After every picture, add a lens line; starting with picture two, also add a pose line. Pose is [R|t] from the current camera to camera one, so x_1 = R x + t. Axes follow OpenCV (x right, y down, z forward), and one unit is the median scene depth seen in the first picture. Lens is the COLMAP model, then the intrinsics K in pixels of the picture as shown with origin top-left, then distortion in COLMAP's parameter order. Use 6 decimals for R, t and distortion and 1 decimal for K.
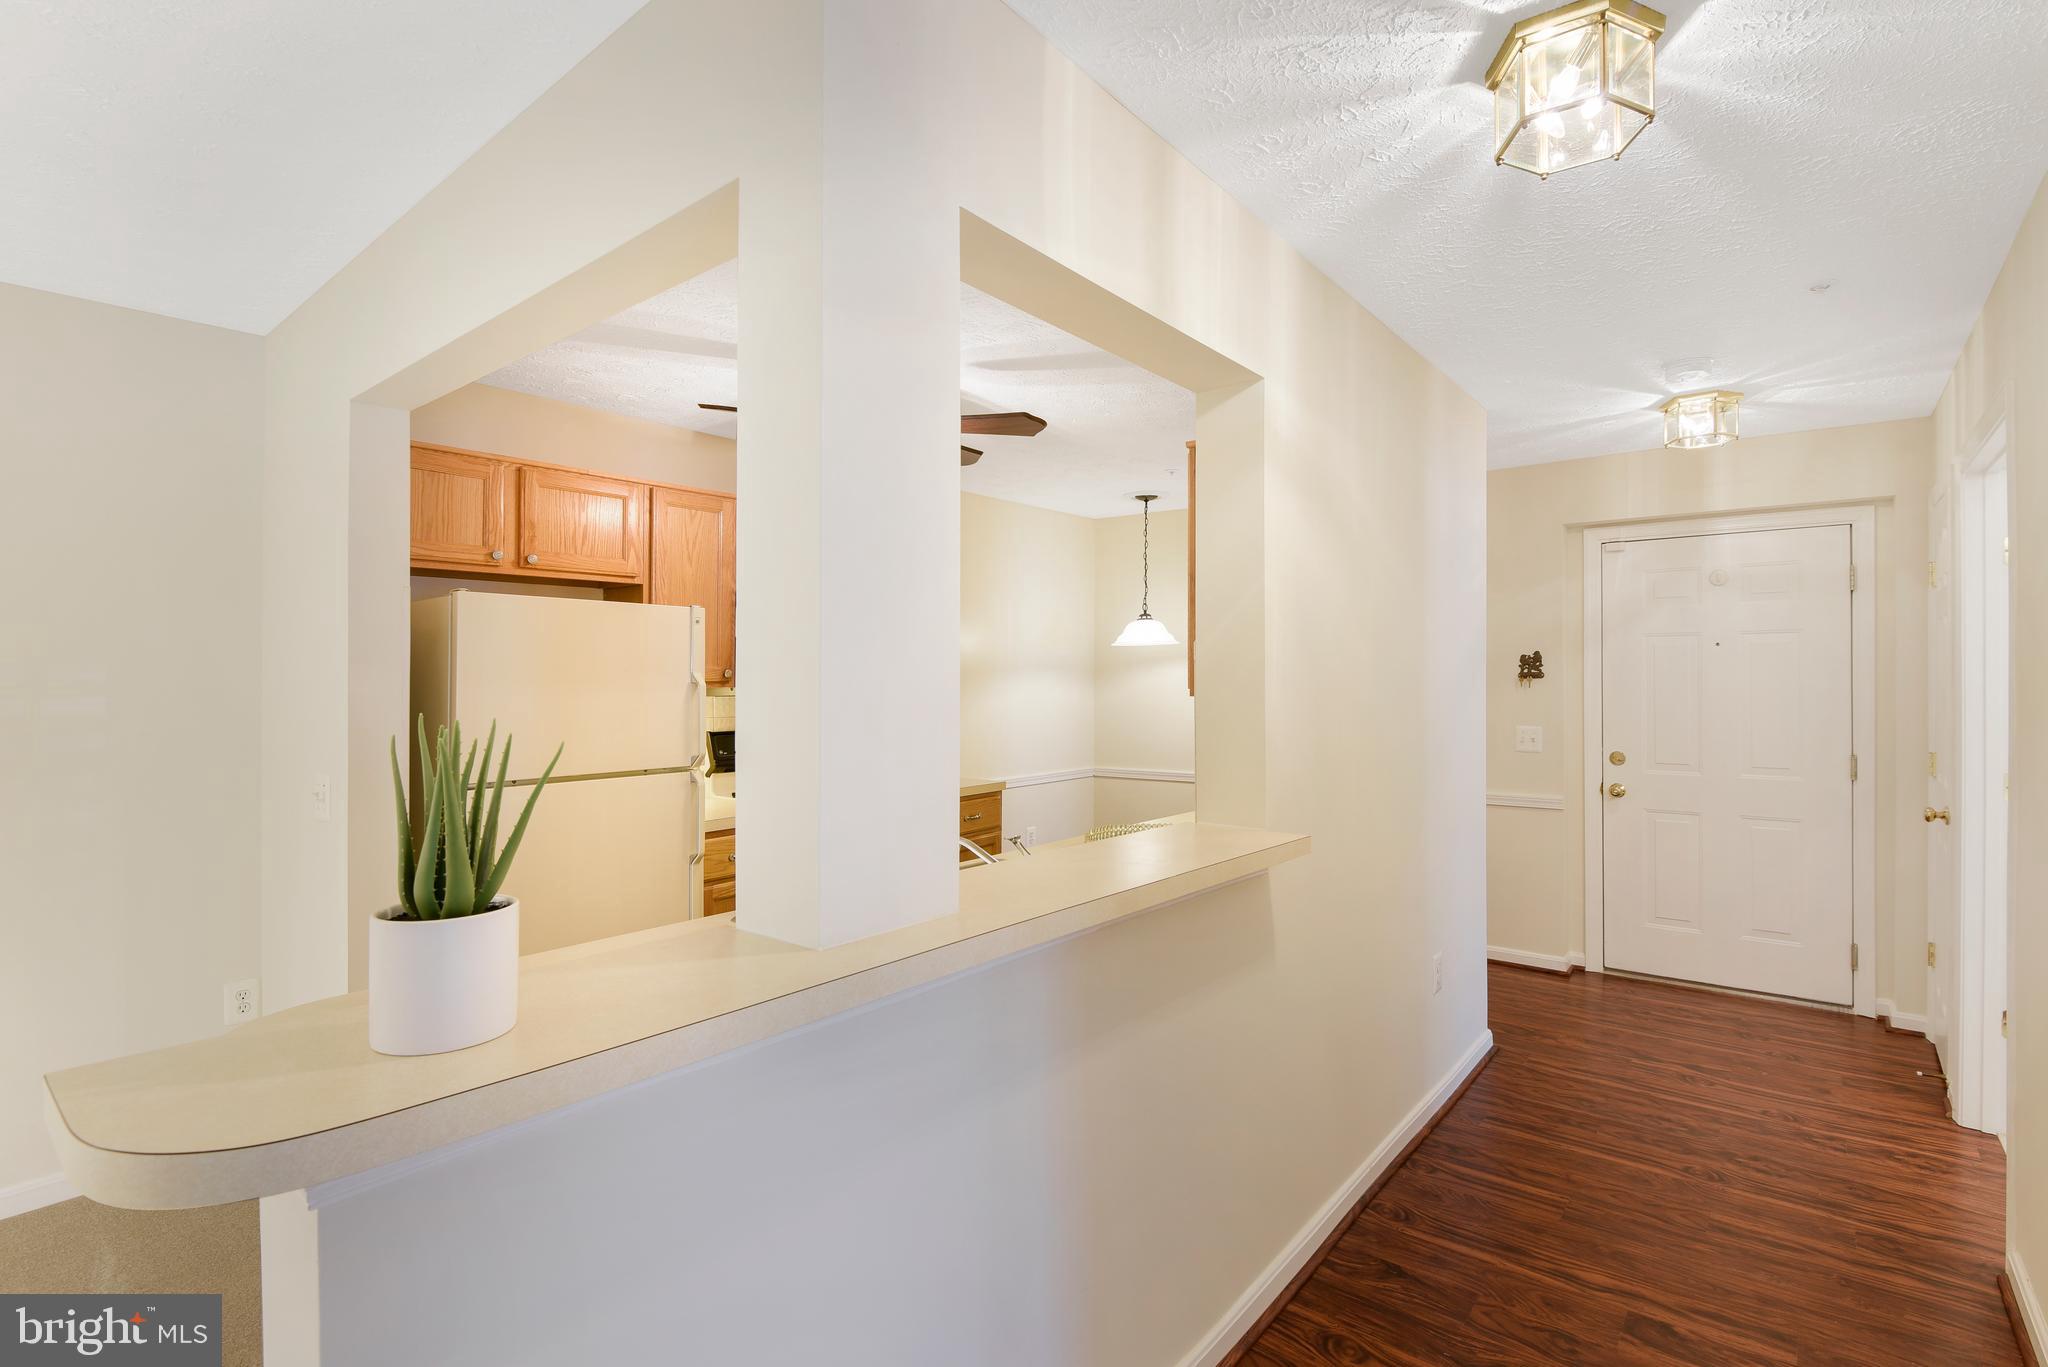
lens RADIAL K [[950.1, 0, 1022.7], [0, 950.1, 665.9], [0, 0, 1]] dist [0.016586, -0.015718]
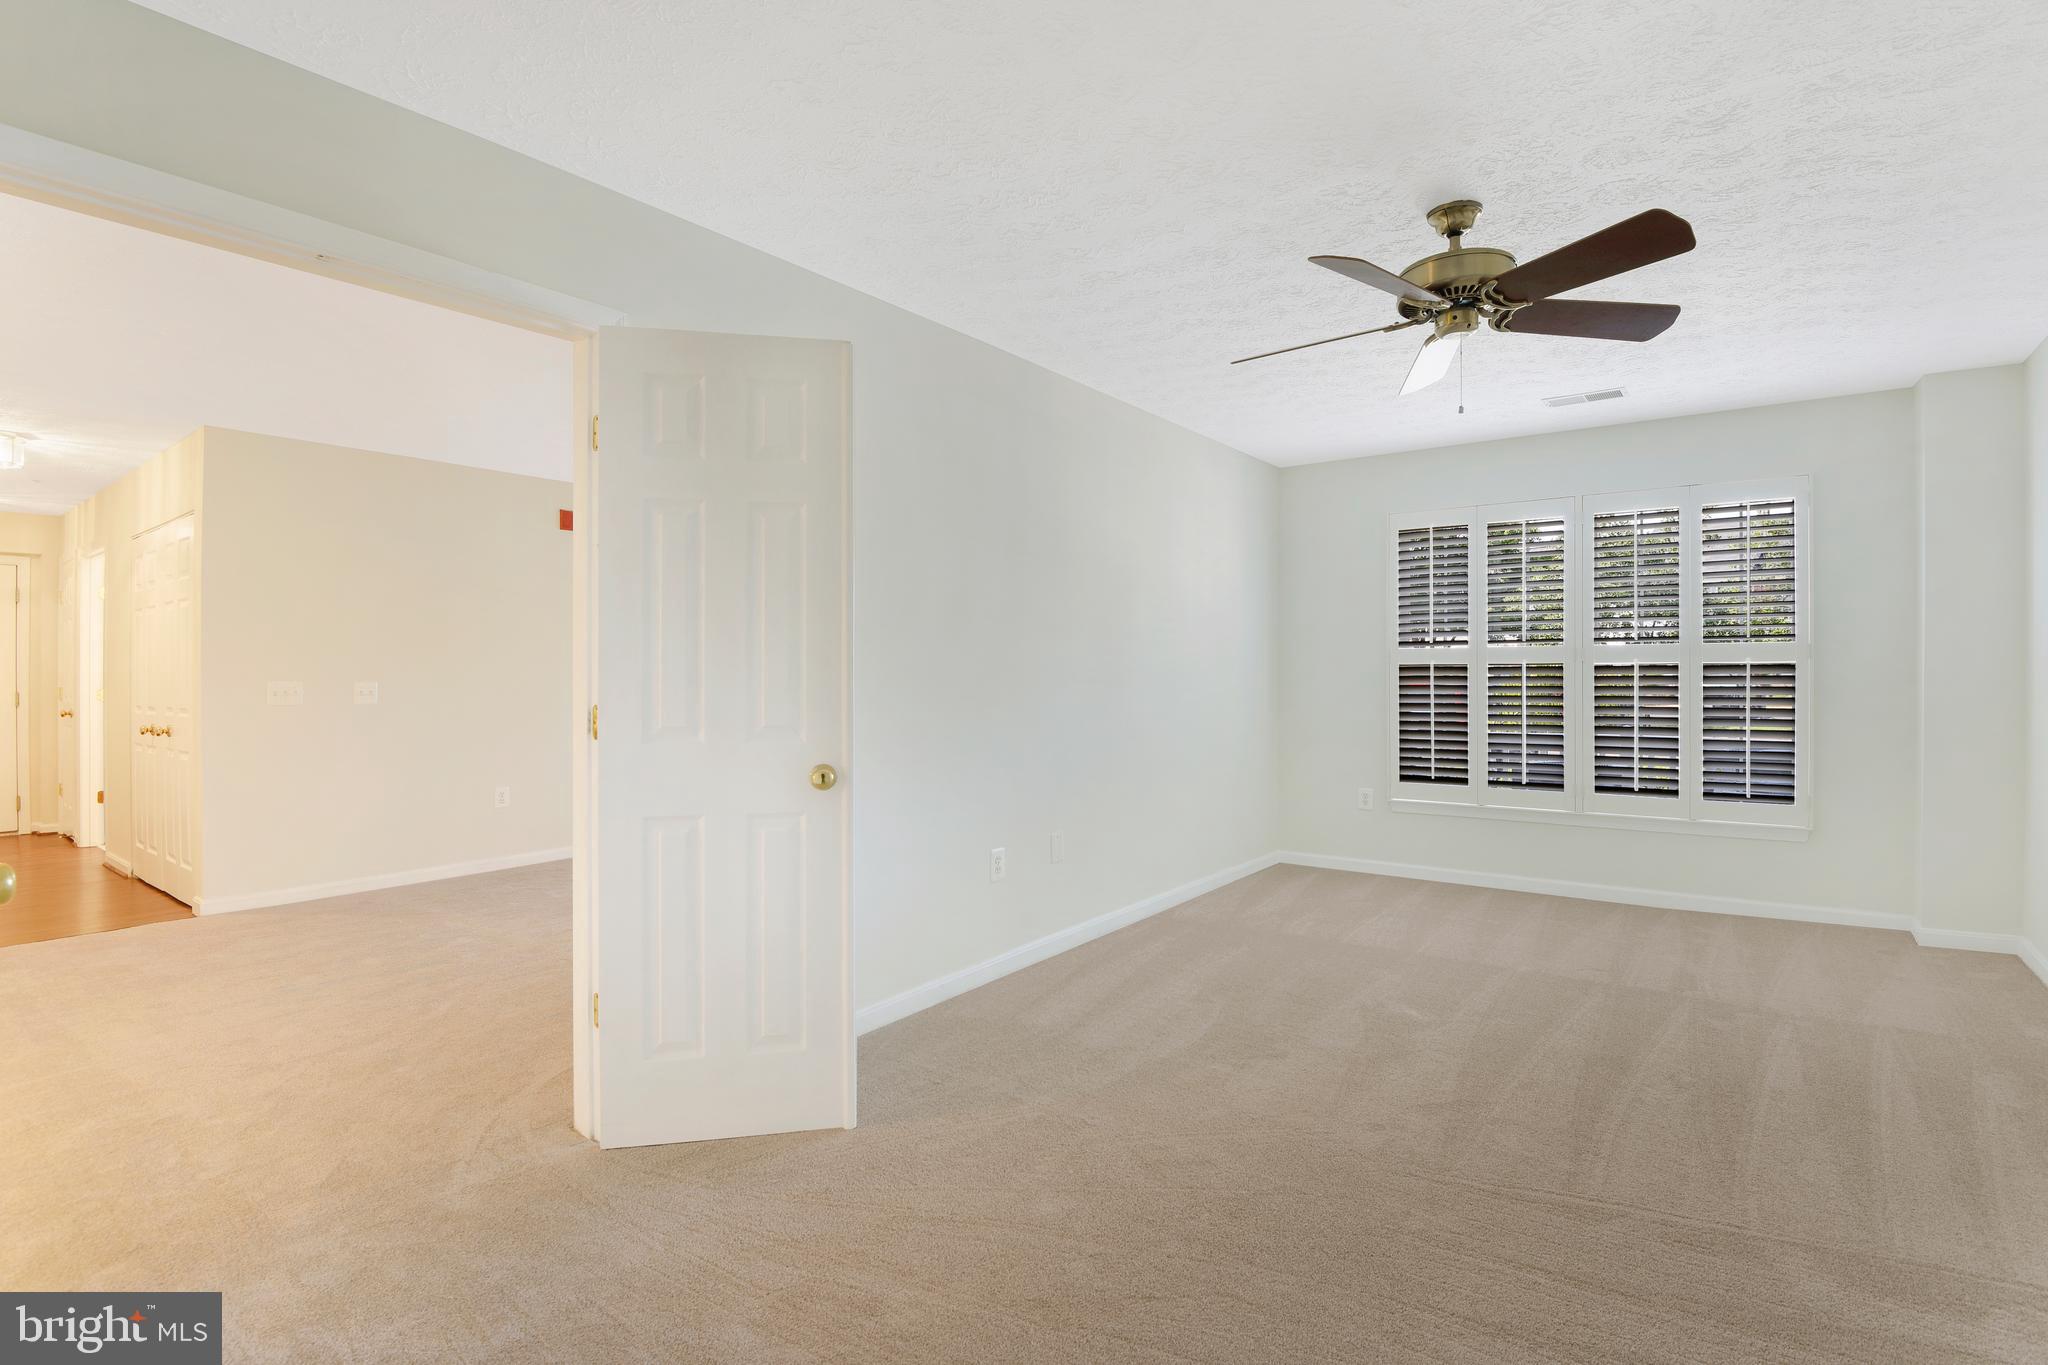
lens RADIAL K [[967.9, 0, 1039.1], [0, 967.9, 670.8], [0, 0, 1]] dist [-0.000336, -0.017300]
pose [[-0.033436, -0.000595, 0.999441, -1.060270], [-0.005606, 0.999984, 0.000408, 0.042902], [-0.999425, -0.005590, -0.033439, -0.946381]]
